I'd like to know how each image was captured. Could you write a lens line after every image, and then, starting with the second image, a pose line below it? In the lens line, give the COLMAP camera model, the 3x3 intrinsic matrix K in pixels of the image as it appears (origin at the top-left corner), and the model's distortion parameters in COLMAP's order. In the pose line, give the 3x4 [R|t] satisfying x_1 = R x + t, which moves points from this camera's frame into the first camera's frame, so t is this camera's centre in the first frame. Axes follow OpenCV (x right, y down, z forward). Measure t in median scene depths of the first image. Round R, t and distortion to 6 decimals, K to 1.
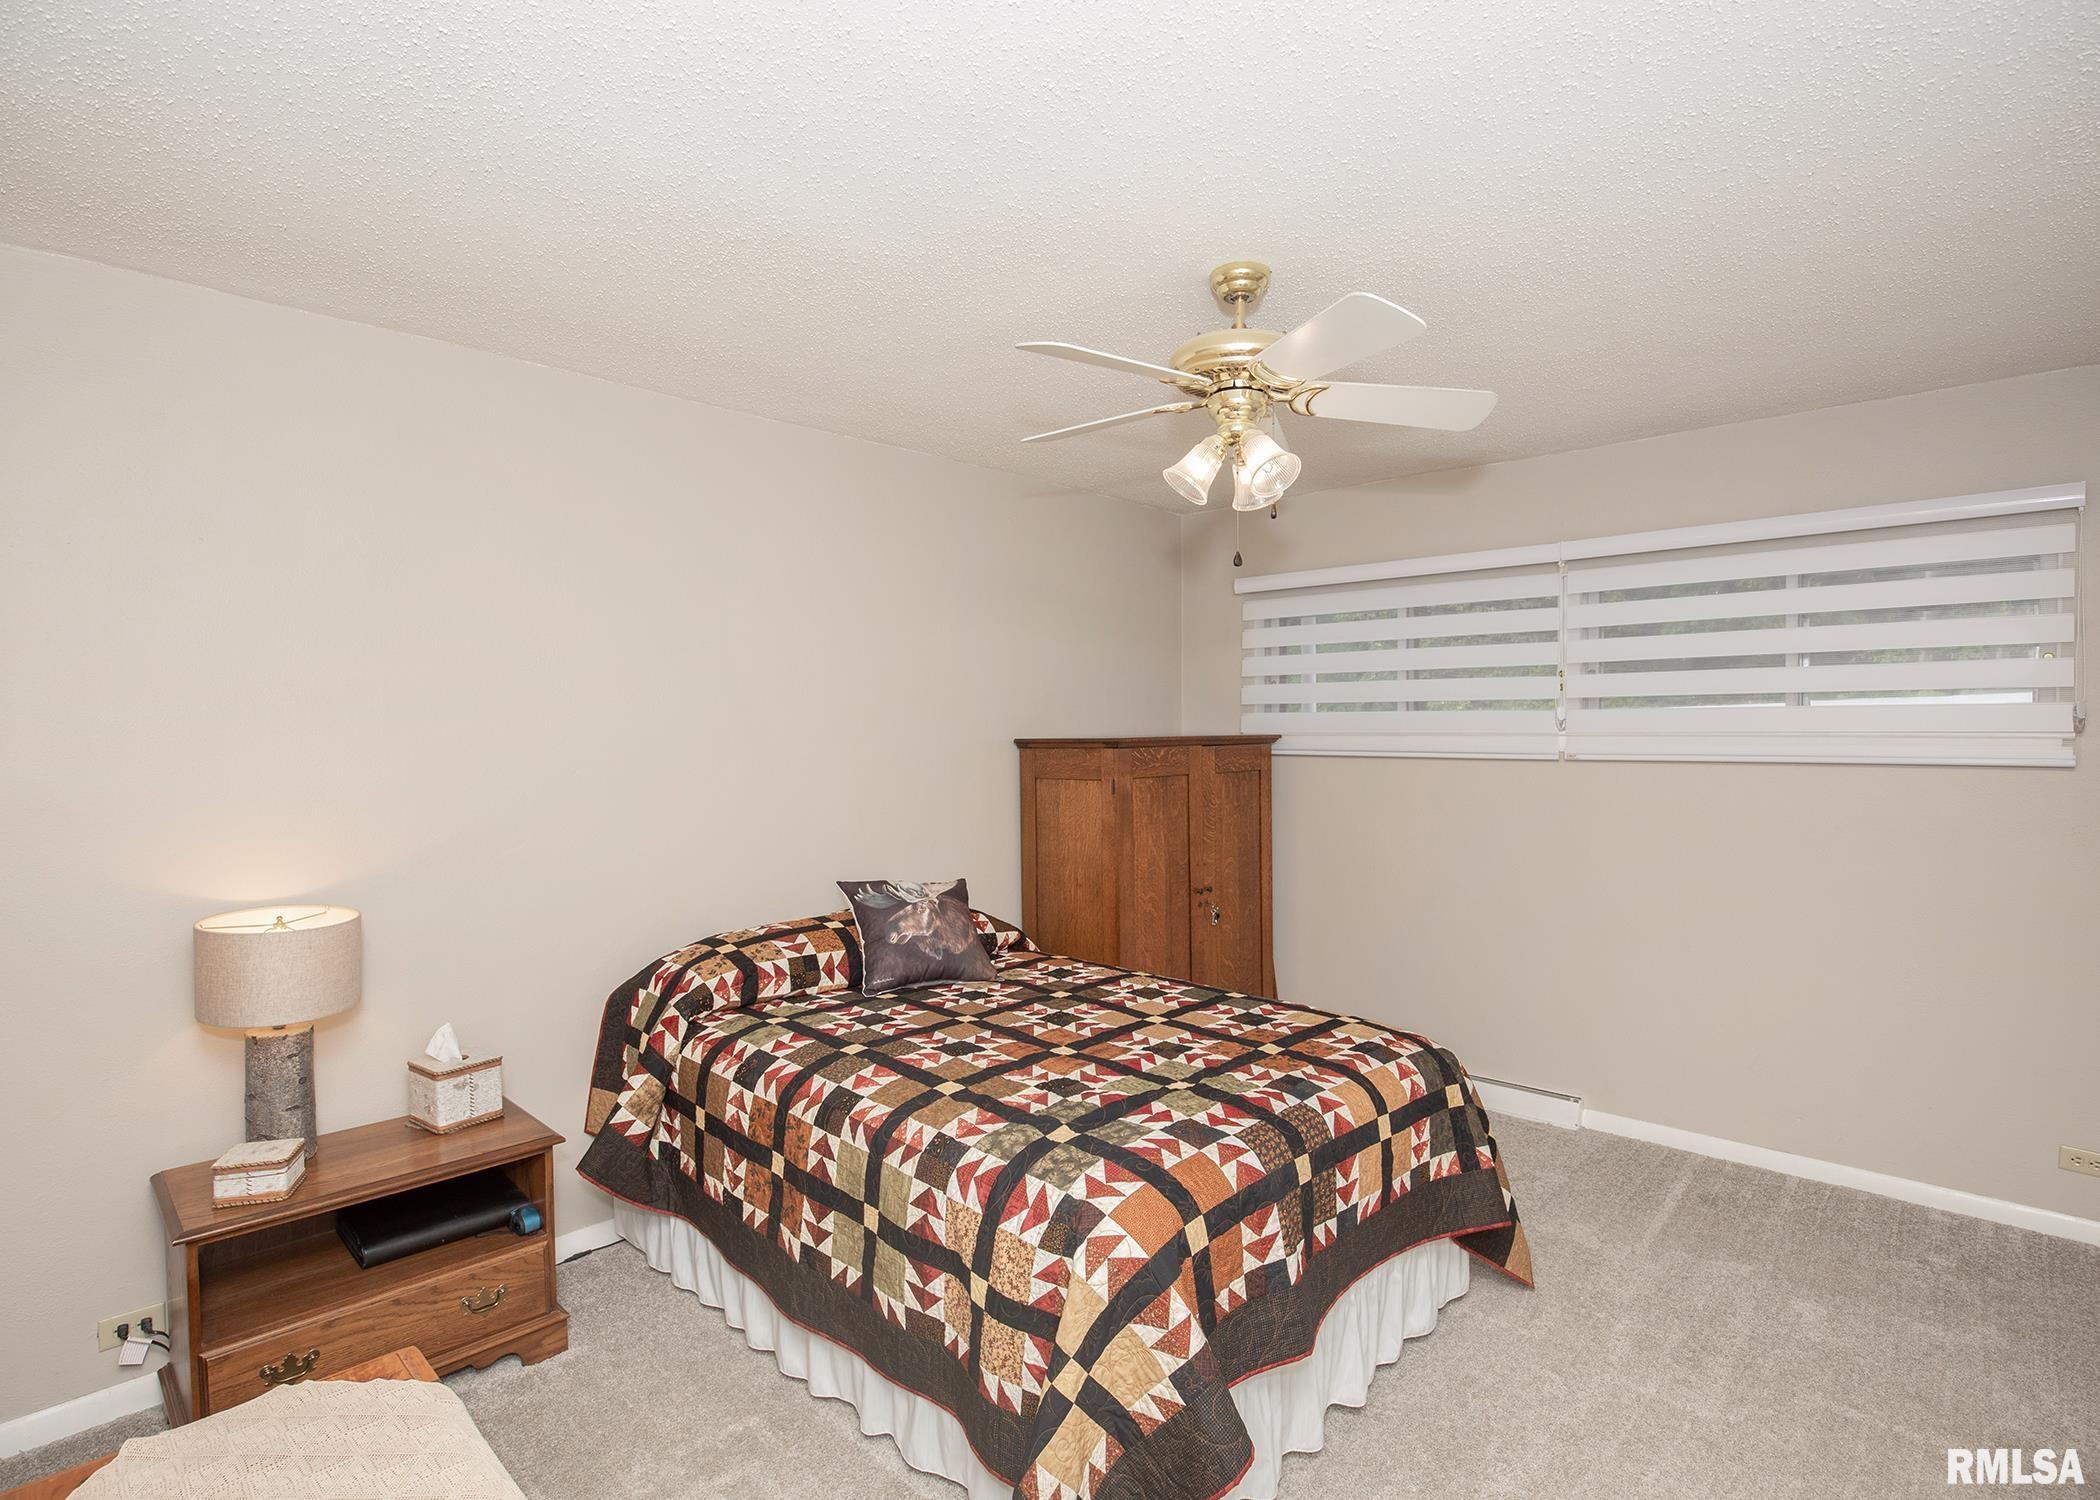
lens RADIAL K [[1049.8, 0, 1075.8], [0, 1049.8, 744.2], [0, 0, 1]] dist [-0.026183, 0.000577]
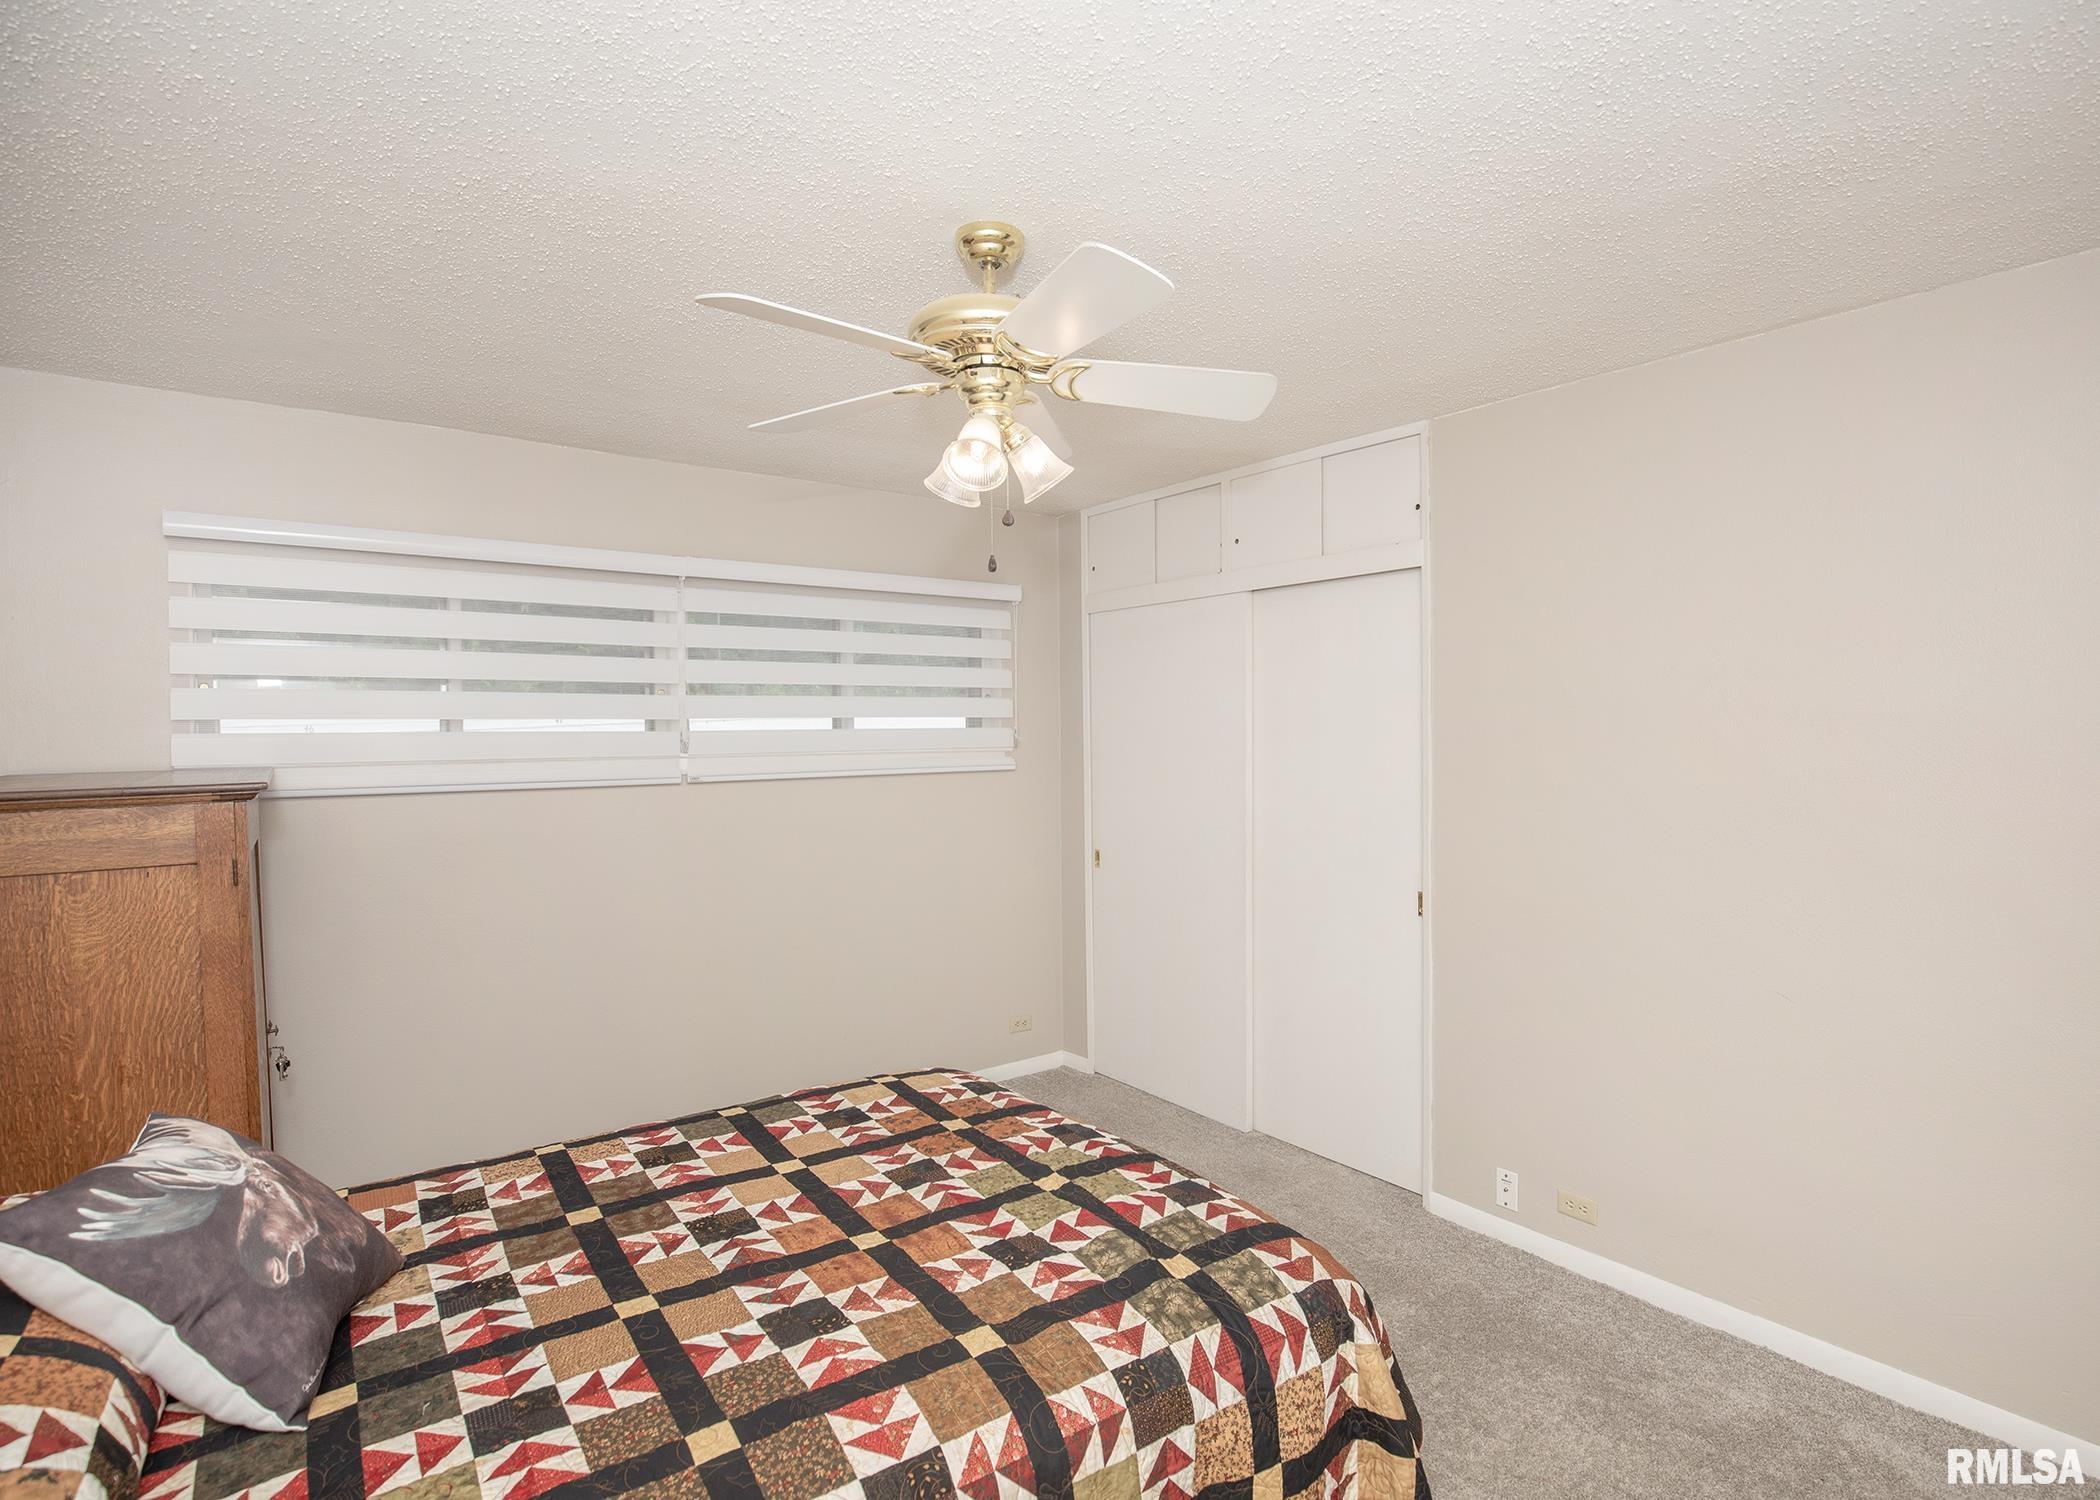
lens RADIAL K [[1049.8, 0, 1075.8], [0, 1049.8, 744.2], [0, 0, 1]] dist [-0.026183, 0.000577]
pose [[0.162141, -0.011487, 0.986701, -0.645895], [0.022292, 0.999720, 0.007976, -0.030947], [-0.986516, 0.020702, 0.162351, 0.741650]]
